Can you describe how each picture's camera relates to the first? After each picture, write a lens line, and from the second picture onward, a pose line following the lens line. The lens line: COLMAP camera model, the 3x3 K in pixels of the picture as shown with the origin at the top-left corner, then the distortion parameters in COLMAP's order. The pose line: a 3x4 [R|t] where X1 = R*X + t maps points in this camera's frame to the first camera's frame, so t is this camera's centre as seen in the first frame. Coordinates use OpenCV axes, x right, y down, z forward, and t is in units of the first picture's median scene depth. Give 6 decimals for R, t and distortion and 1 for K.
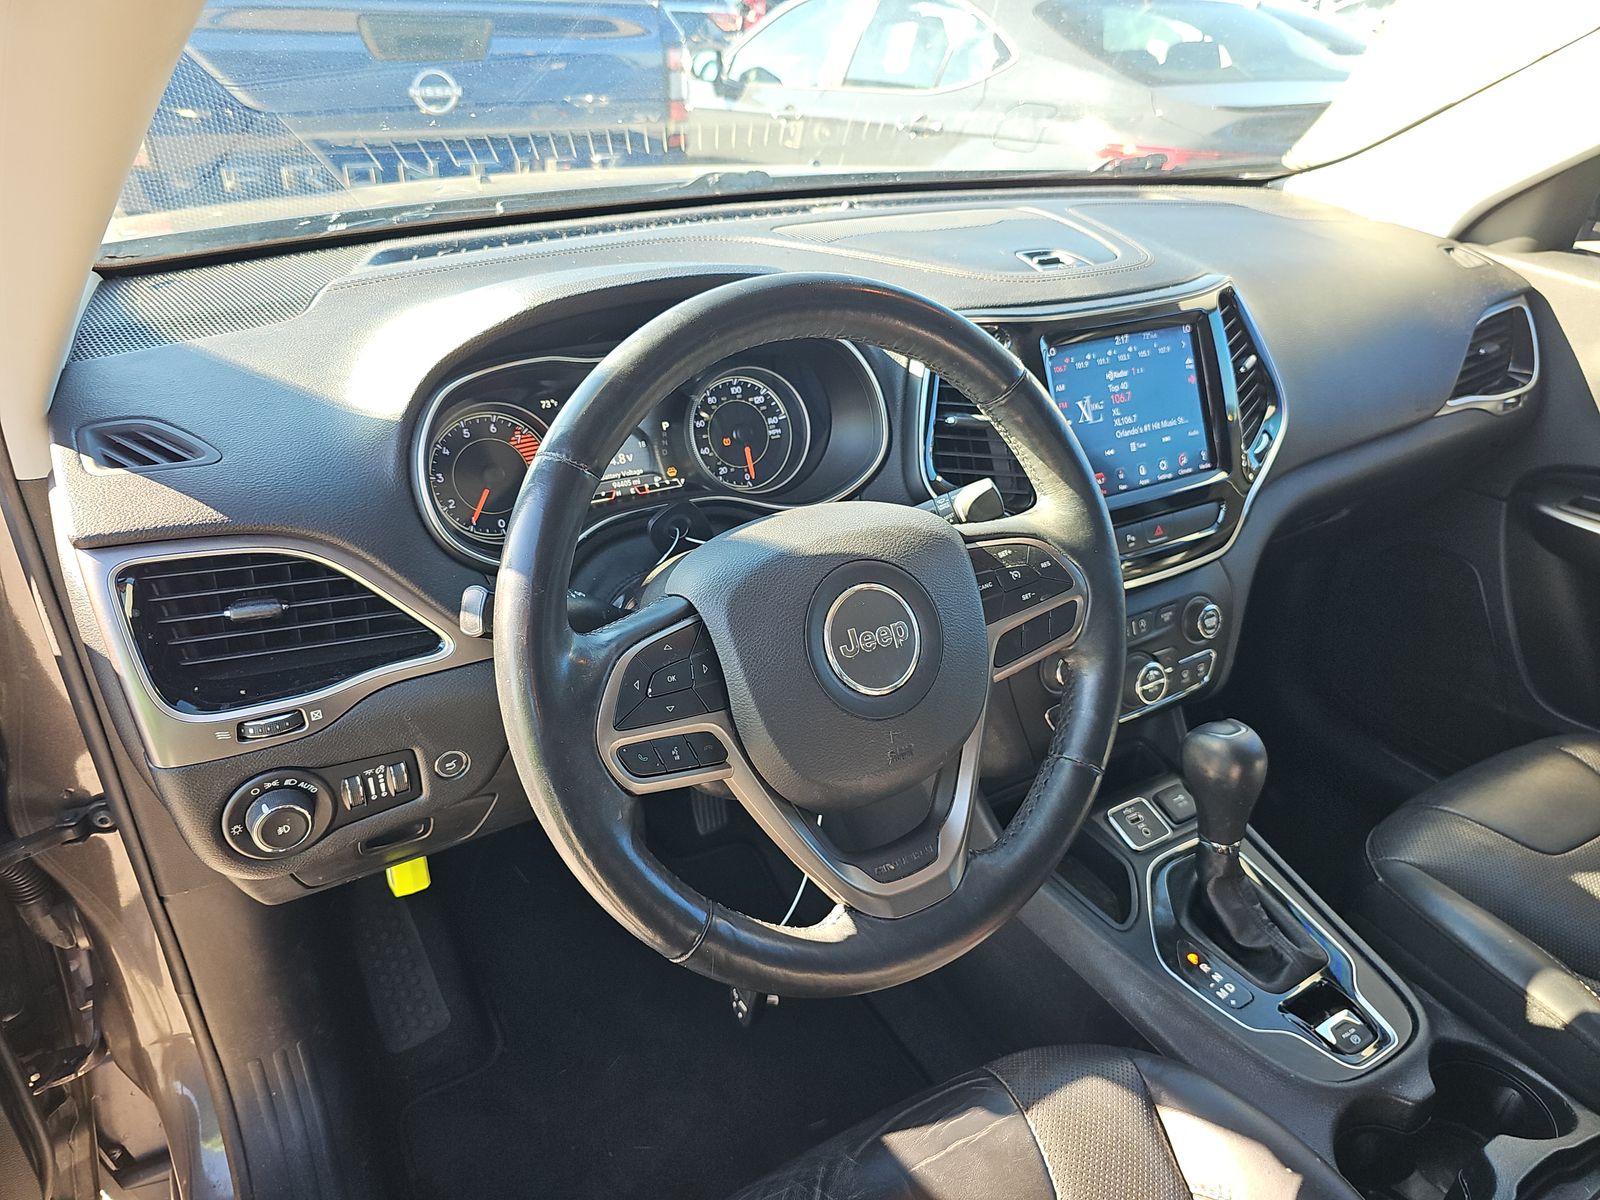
lens RADIAL K [[1057.2, 0, 793.2], [0, 1057.2, 607.4], [0, 0, 1]] dist [0.059779, -0.065309]
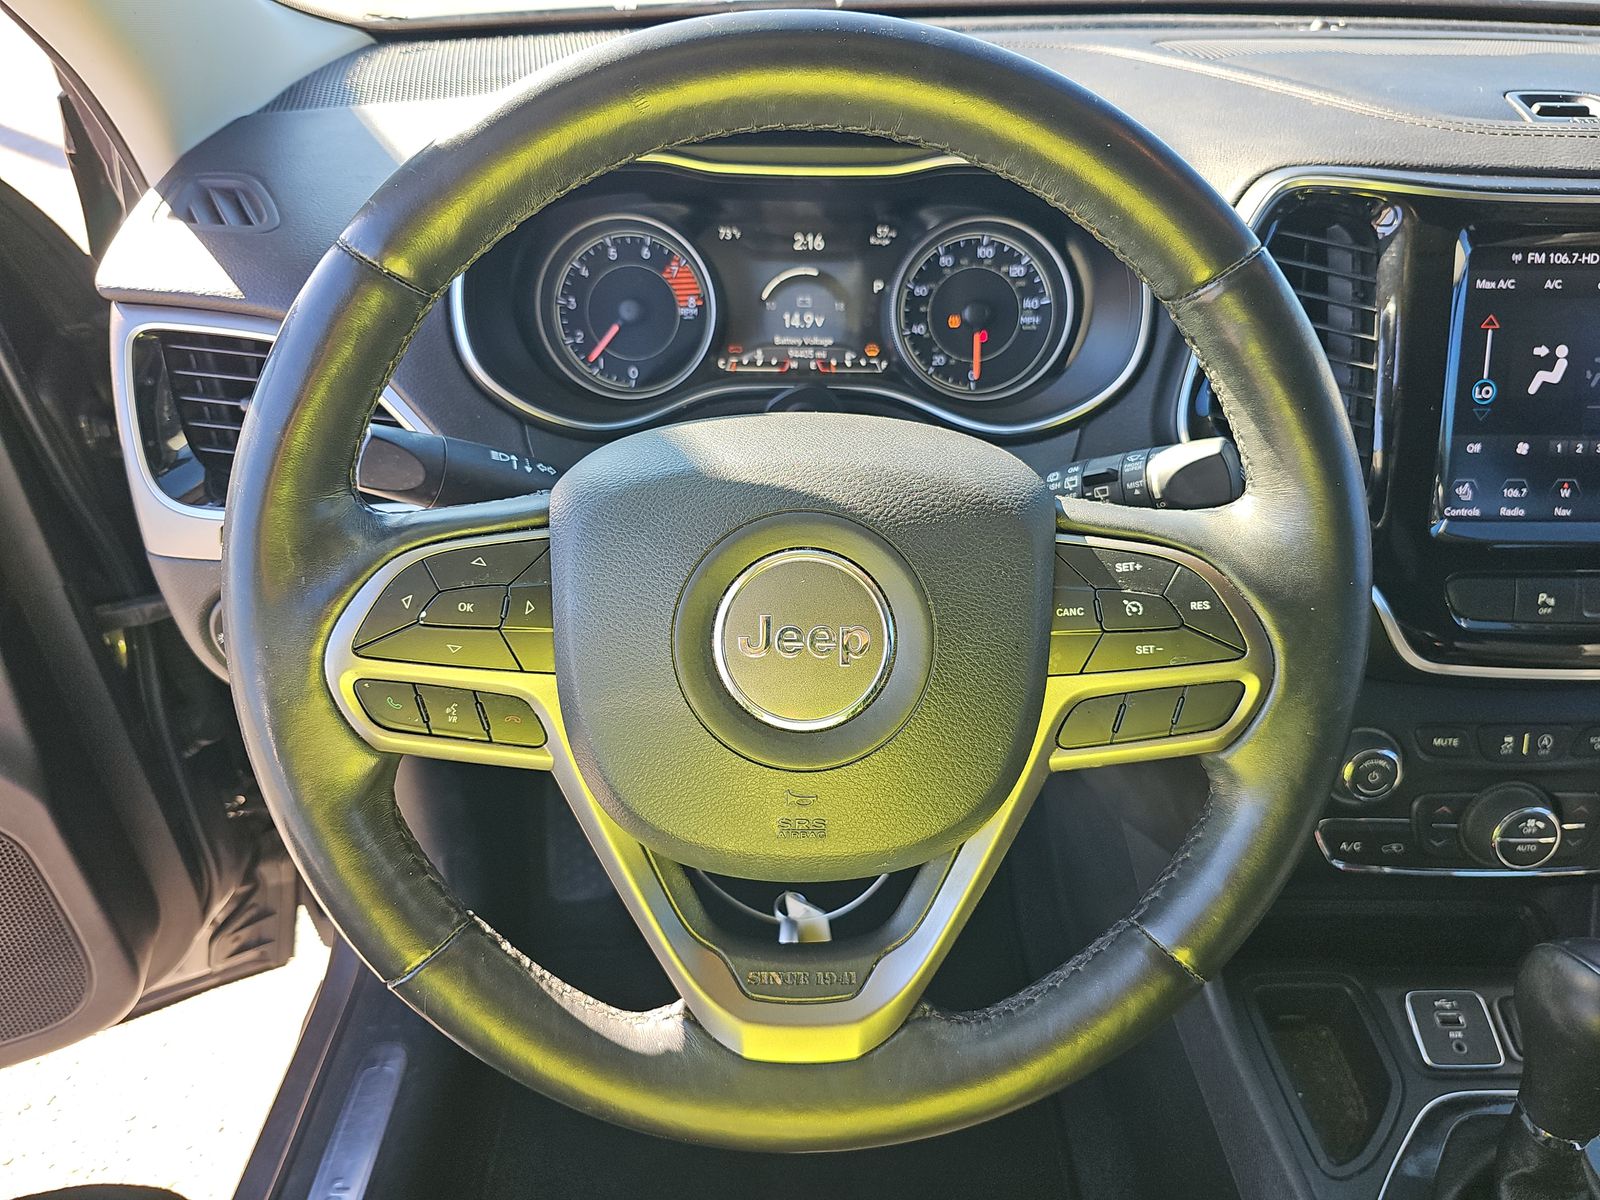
lens RADIAL K [[1070.9, 0, 807.1], [0, 1070.9, 611.4], [0, 0, 1]] dist [0.049214, -0.068439]
pose [[0.863926, 0.277117, -0.420521, 0.217247], [-0.232919, 0.960187, 0.154237, -0.055671], [0.446520, -0.035302, 0.894077, 0.284953]]
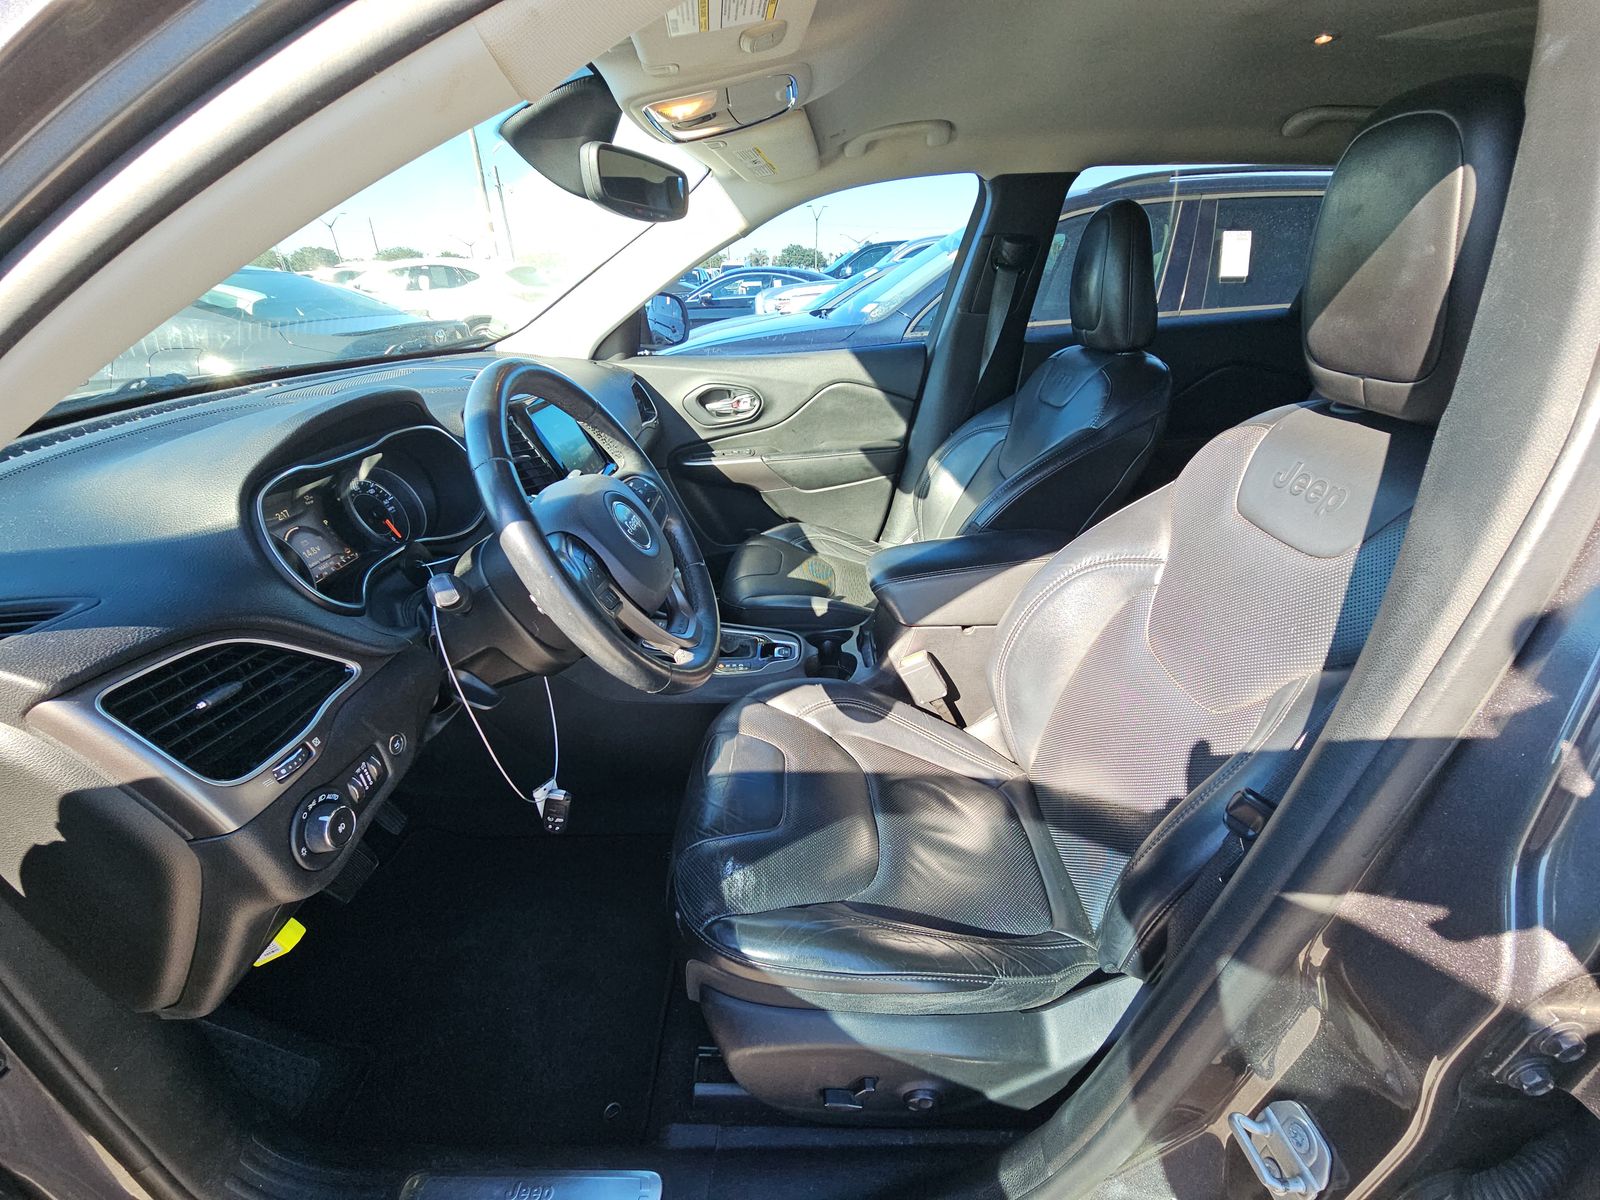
lens RADIAL K [[641.1, 0, 800.0], [0, 641.1, 600.0], [0, 0, 1]] dist [-0.000105, -0.000241]
pose [[0.520962, -0.412594, 0.747238, -0.468249], [0.447015, 0.877648, 0.172950, 0.055264], [-0.727170, 0.243926, 0.641657, 0.009282]]
